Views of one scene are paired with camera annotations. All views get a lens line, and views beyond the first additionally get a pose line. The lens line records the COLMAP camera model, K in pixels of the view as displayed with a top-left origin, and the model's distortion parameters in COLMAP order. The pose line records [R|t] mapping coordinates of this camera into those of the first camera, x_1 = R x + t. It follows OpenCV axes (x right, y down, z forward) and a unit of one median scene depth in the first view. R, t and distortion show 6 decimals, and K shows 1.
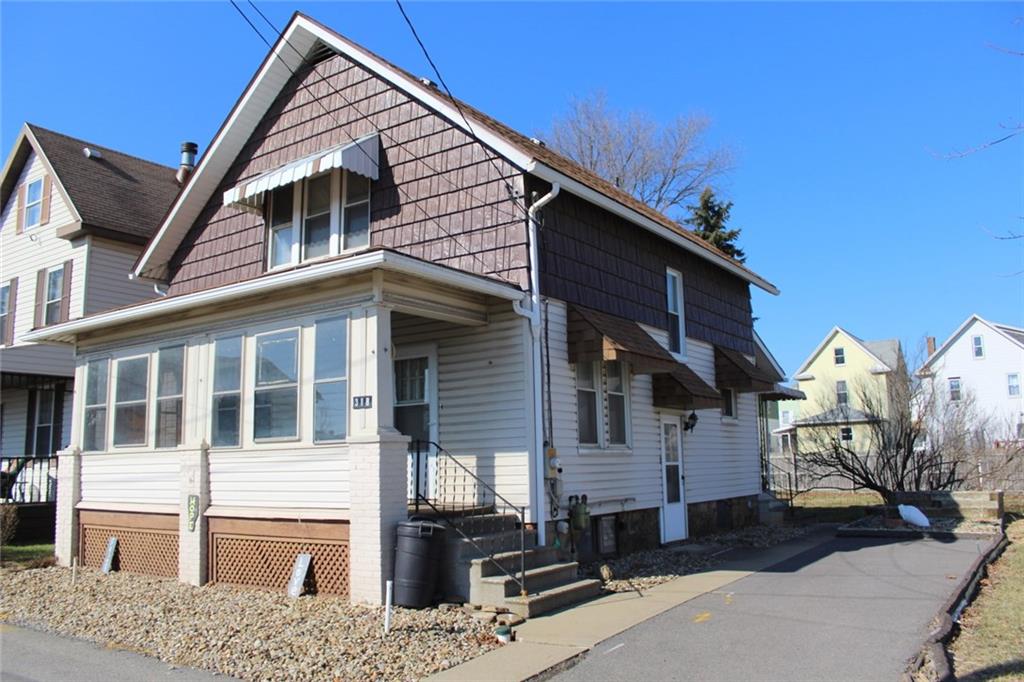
lens RADIAL K [[807.7, 0, 512.0], [0, 807.7, 341.0], [0, 0, 1]] dist [-0.069742, 0.001352]
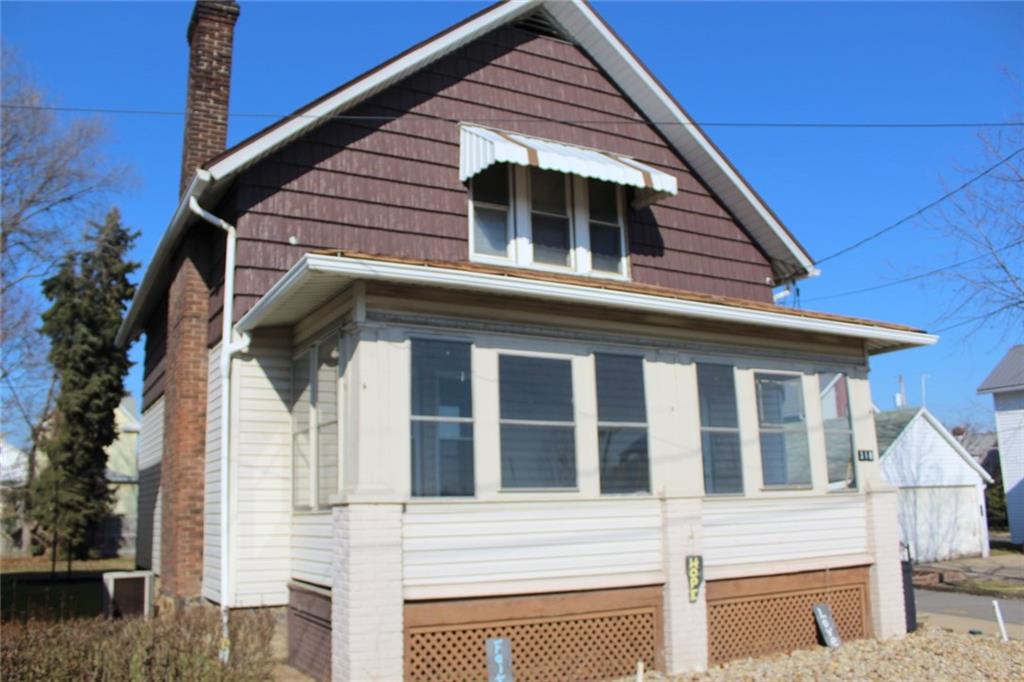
lens RADIAL K [[880.6, 0, 512.0], [0, 880.6, 341.0], [0, 0, 1]] dist [-0.098127, 0.004068]
pose [[0.442810, 0.192507, 0.875706, -1.167798], [-0.114314, 0.980830, -0.157812, 0.131319], [-0.889298, -0.030225, 0.456328, 0.713633]]
